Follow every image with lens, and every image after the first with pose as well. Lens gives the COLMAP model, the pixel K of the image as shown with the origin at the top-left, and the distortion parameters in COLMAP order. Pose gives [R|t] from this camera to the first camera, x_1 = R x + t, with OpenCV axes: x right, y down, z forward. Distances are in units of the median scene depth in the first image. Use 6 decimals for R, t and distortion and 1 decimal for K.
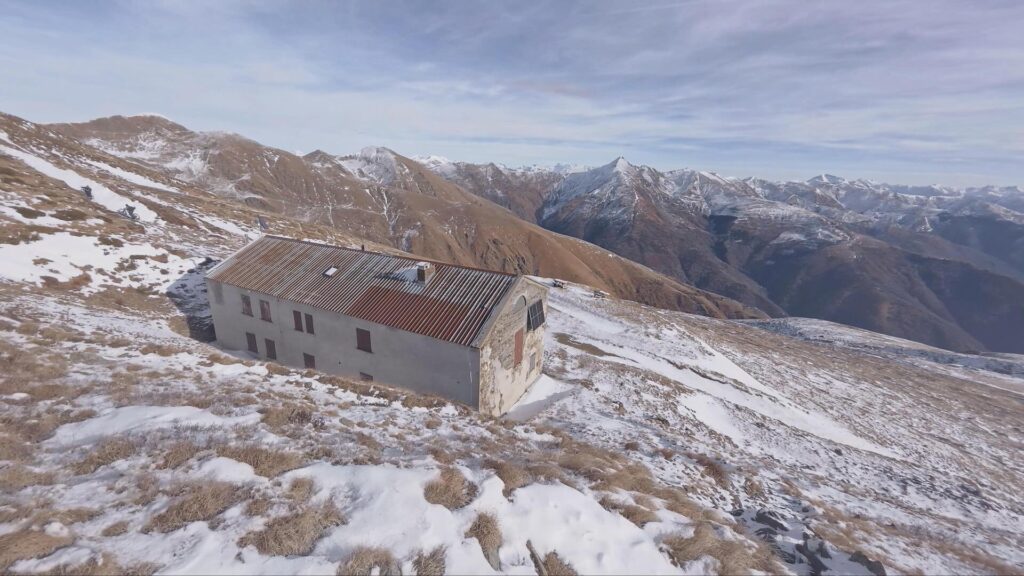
lens RADIAL K [[391.4, 0, 512.9], [0, 391.4, 285.6], [0, 0, 1]] dist [0.001607, 0.000154]
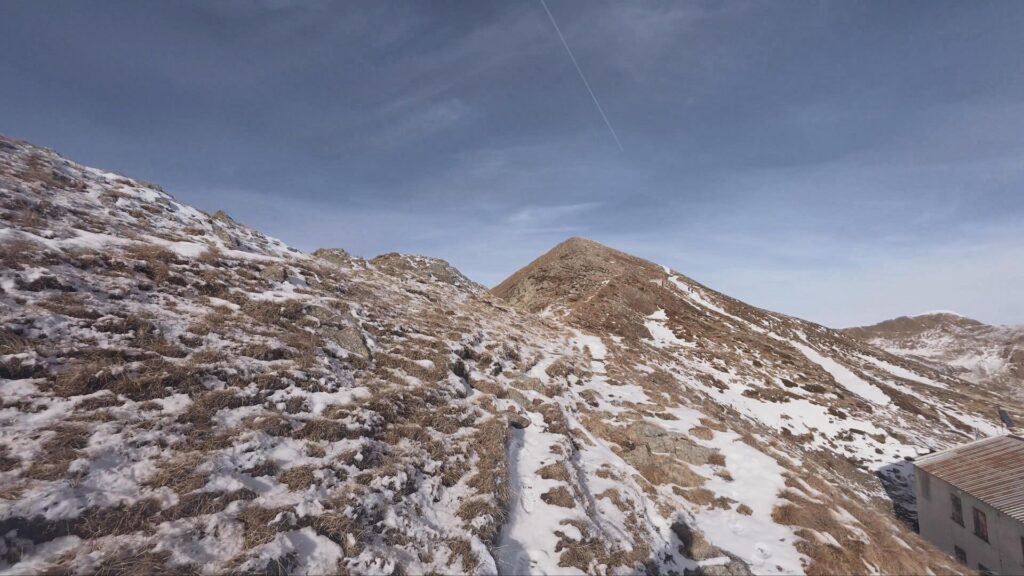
lens RADIAL K [[391.4, 0, 512.5], [0, 391.4, 286.5], [0, 0, 1]] dist [0.001607, 0.000154]
pose [[0.034071, -0.175418, -0.983904, 0.150173], [-0.308563, 0.934534, -0.177301, 0.037639], [0.950593, 0.309637, -0.022287, -0.015419]]
